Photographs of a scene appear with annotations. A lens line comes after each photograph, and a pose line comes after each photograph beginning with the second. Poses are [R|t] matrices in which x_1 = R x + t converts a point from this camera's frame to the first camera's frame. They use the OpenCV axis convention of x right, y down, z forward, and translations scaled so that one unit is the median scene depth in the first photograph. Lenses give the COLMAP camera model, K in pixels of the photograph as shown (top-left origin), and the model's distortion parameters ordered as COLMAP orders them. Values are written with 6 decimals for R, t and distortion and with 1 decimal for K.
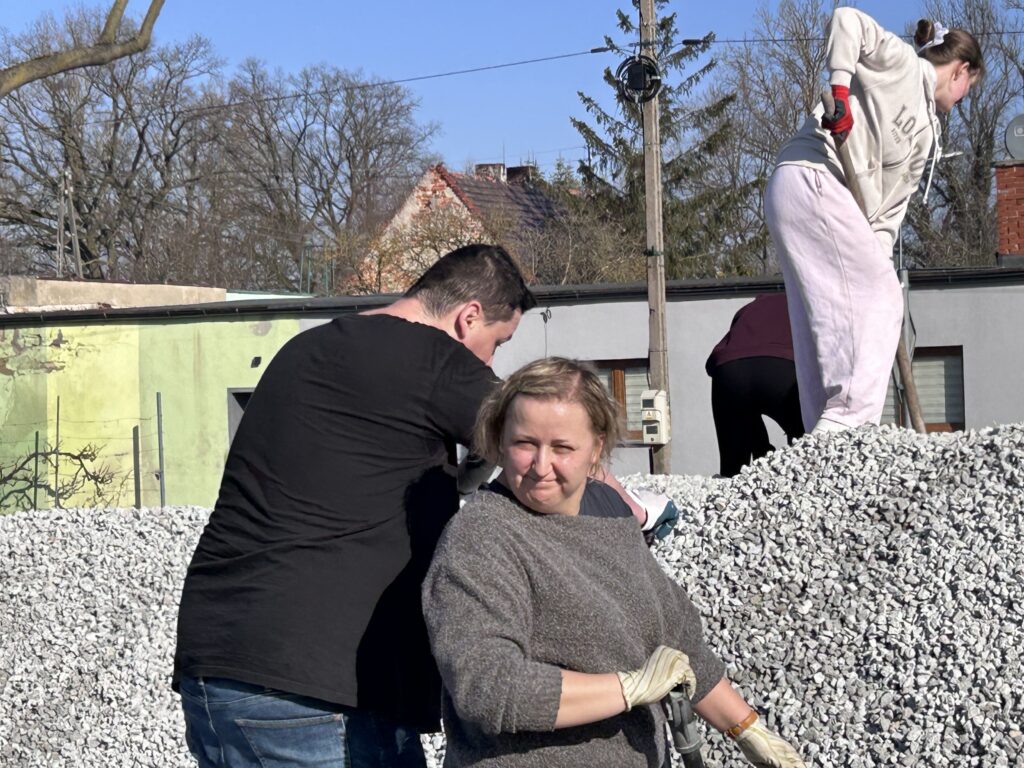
lens RADIAL K [[2478.9, 0, 509.0], [0, 2478.9, 359.4], [0, 0, 1]] dist [0.191520, 0.000000]
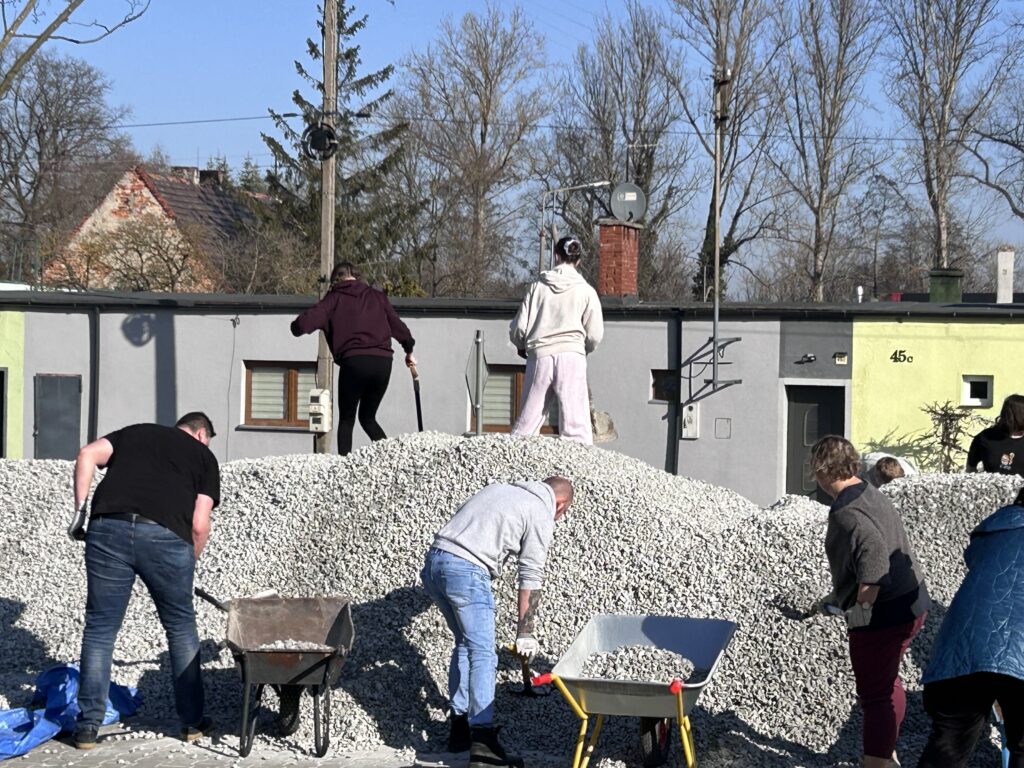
lens RADIAL K [[2478.9, 0, 499.6], [0, 2478.9, 391.4], [0, 0, 1]] dist [0.191520, 0.000000]
pose [[0.990506, 0.051340, 0.127524, -0.005367], [-0.053840, 0.998418, 0.016232, -0.005422], [-0.126489, -0.022943, 0.991703, -0.119187]]
